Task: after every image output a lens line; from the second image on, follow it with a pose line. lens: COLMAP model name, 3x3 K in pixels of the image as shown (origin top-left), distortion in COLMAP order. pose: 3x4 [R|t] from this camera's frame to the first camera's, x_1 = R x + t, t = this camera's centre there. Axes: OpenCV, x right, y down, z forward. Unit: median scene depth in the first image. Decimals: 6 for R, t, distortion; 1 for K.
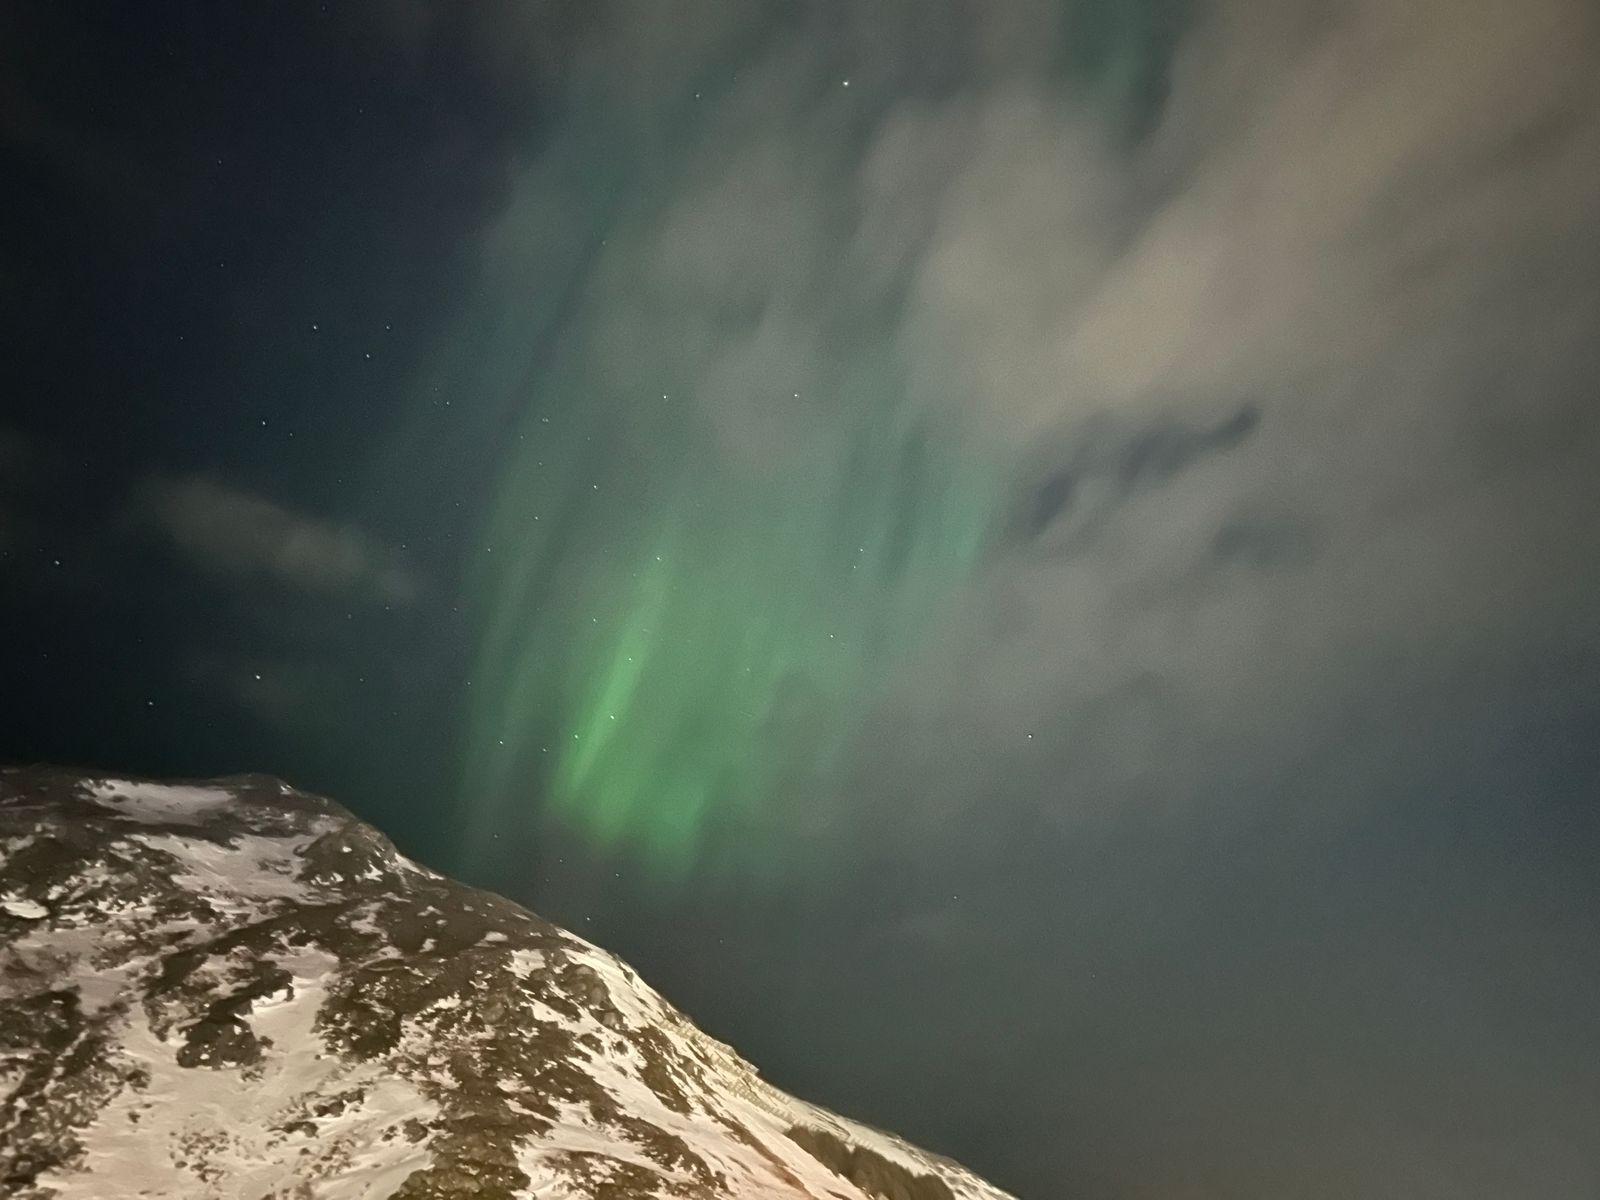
lens RADIAL K [[1195.6, 0, 806.1], [0, 1195.6, 613.4], [0, 0, 1]] dist [0.019918, 0.001901]
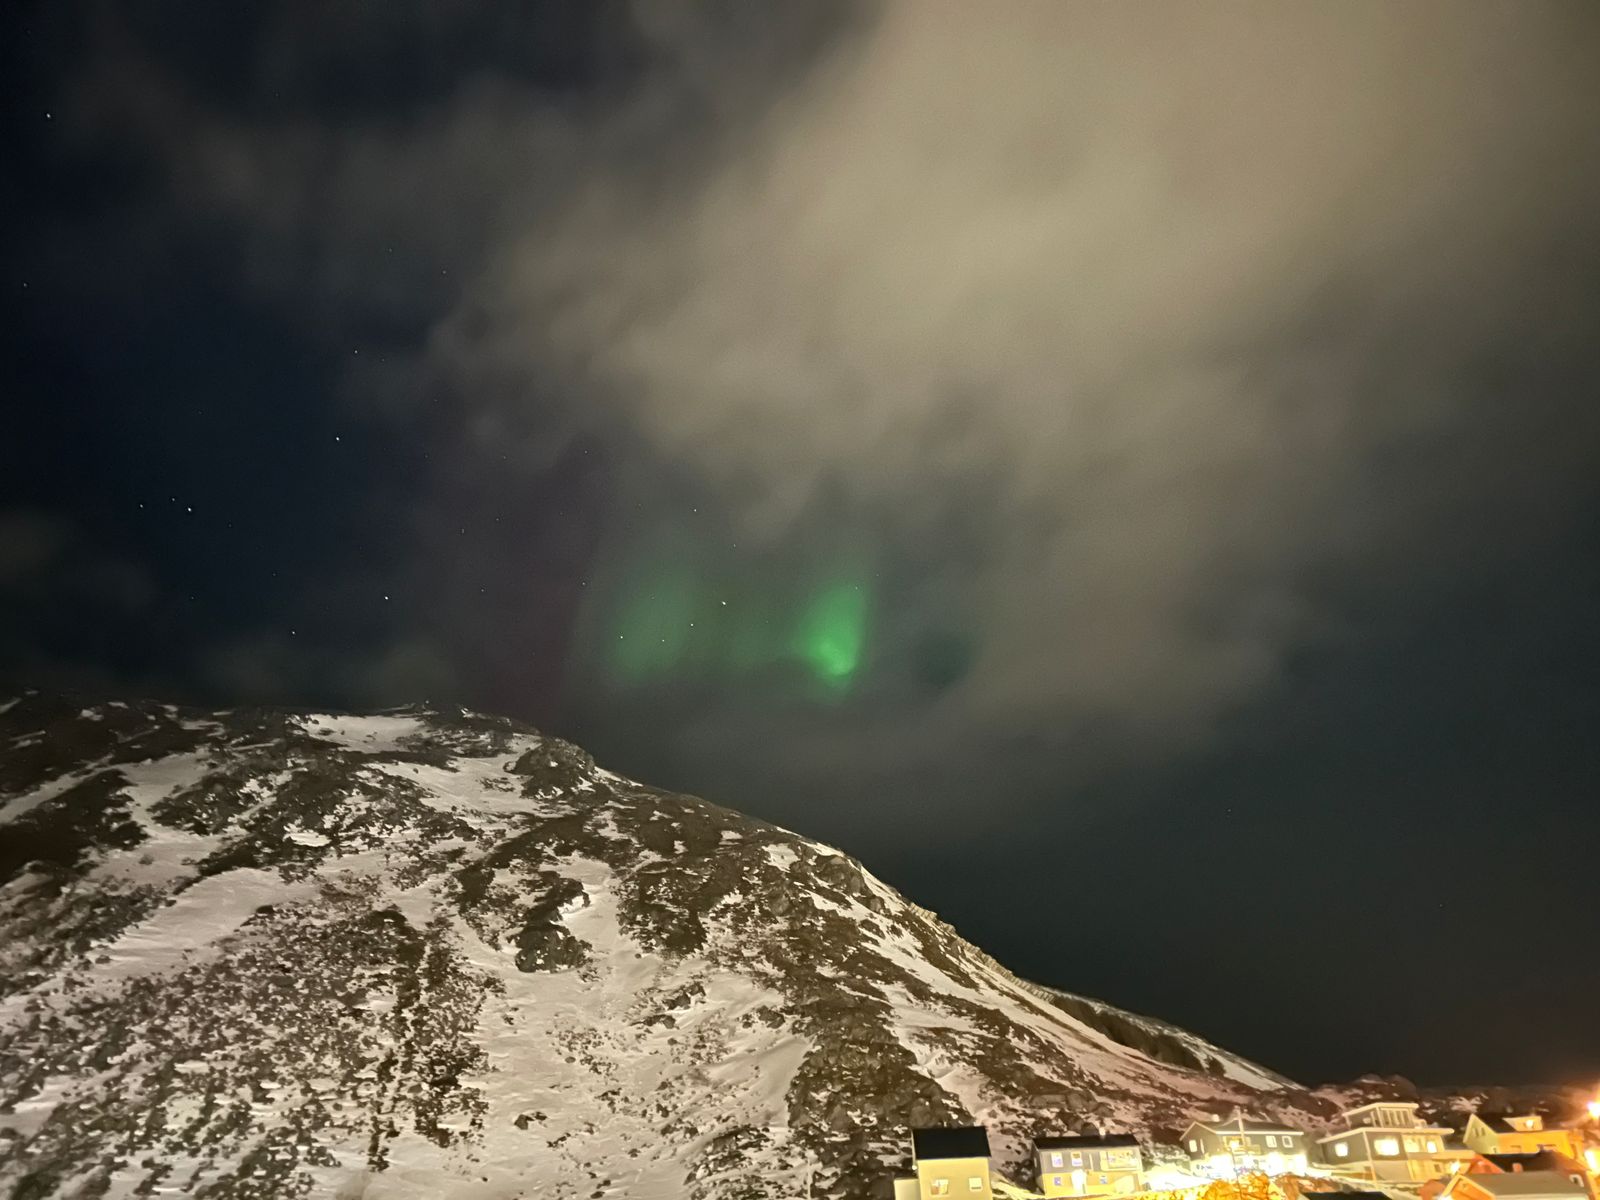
lens RADIAL K [[1192.5, 0, 798.4], [0, 1192.5, 604.2], [0, 0, 1]] dist [0.044024, -0.034314]
pose [[0.995567, -0.078647, -0.051593, -0.178490], [0.082515, 0.993556, 0.077709, -0.004088], [0.045149, -0.081621, 0.995640, -0.004648]]
